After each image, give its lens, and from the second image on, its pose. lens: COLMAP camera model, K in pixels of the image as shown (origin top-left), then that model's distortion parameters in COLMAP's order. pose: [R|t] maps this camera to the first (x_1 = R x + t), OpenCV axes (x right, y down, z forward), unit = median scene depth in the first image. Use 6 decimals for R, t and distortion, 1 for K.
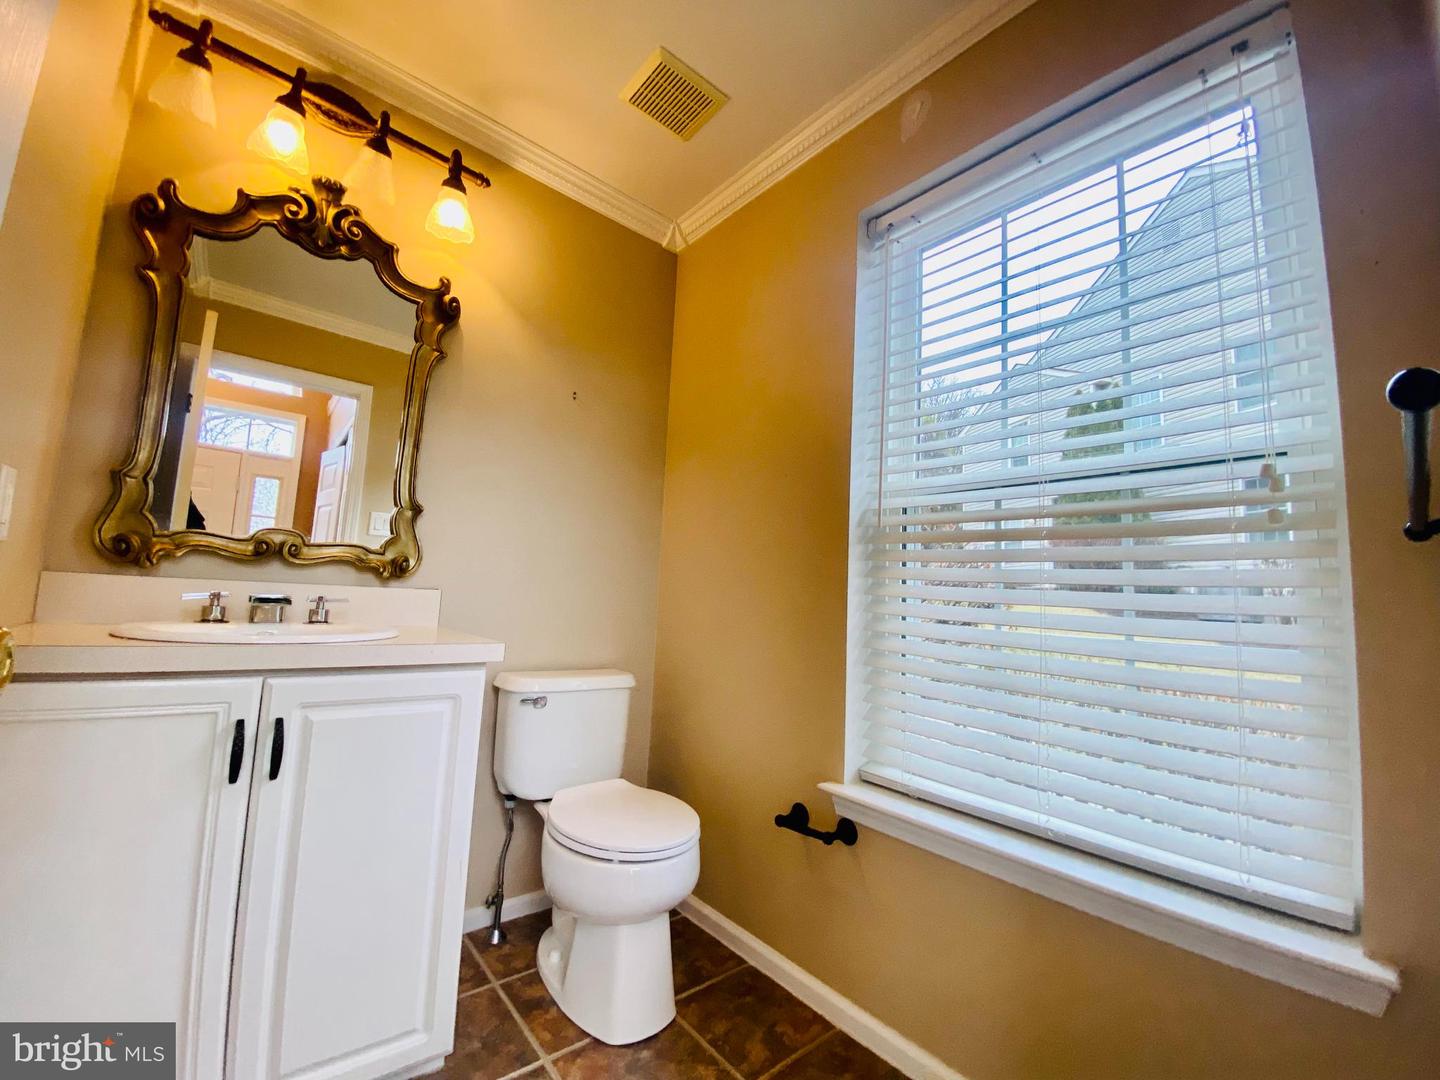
lens RADIAL K [[583.4, 0, 720.0], [0, 583.4, 540.0], [0, 0, 1]] dist [-0.001415, -0.013187]
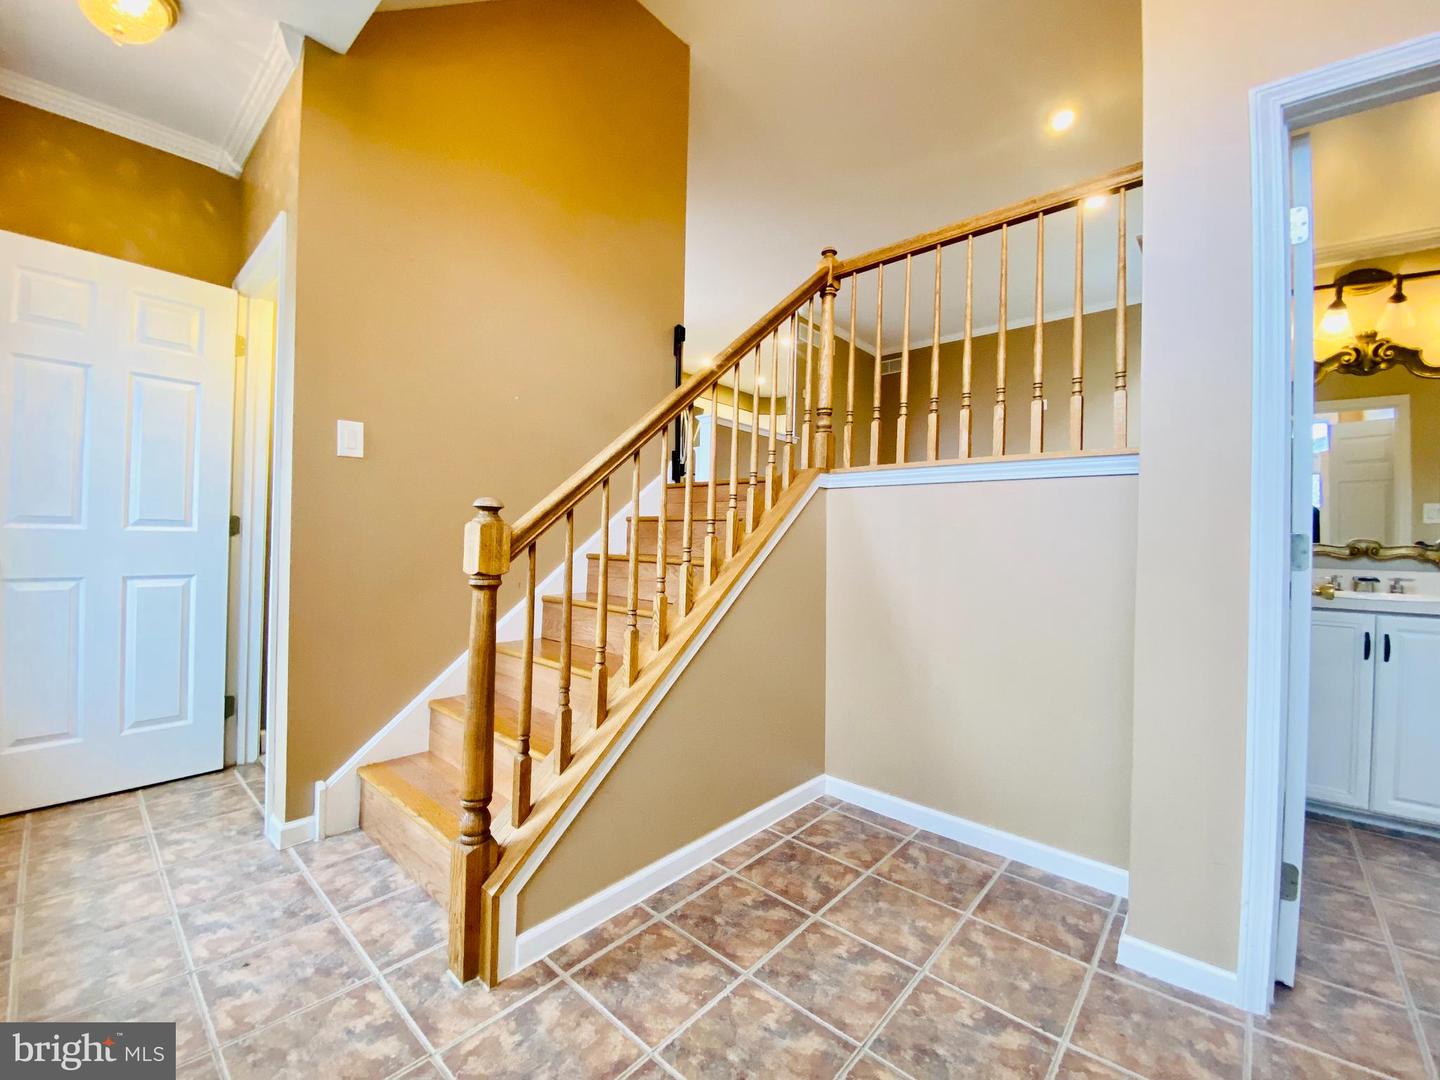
lens RADIAL K [[583.4, 0, 720.0], [0, 583.4, 540.0], [0, 0, 1]] dist [-0.001415, -0.013187]
pose [[0.143259, -0.049456, -0.988449, 0.681573], [0.083663, 0.995781, -0.037697, -0.116509], [0.986143, -0.077296, 0.146792, -1.195746]]
